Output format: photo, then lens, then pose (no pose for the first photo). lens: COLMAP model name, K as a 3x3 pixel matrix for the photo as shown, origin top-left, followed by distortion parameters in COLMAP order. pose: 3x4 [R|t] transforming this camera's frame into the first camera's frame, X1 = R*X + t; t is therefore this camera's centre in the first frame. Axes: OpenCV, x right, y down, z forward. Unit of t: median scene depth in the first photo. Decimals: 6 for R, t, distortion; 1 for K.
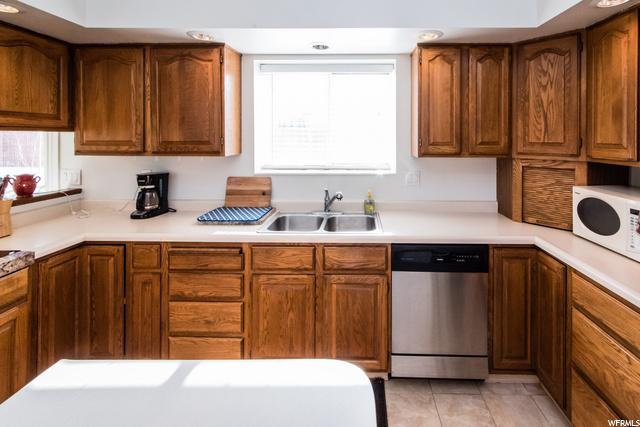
lens RADIAL K [[324.9, 0, 391.0], [0, 324.9, 138.0], [0, 0, 1]] dist [-0.001227, -0.001659]
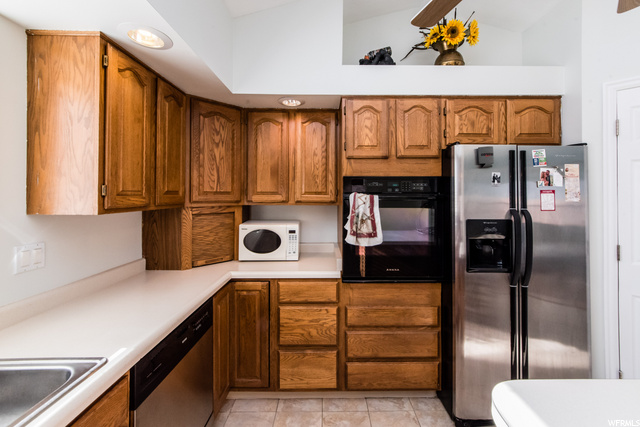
lens RADIAL K [[245.4, 0, 288.8], [0, 245.4, 193.1], [0, 0, 1]] dist [0.001365, 0.000137]
pose [[0.100754, -0.000248, 0.994911, -0.368005], [0.003504, 0.999994, -0.000106, 0.019285], [-0.994905, 0.003496, 0.100755, 0.626866]]
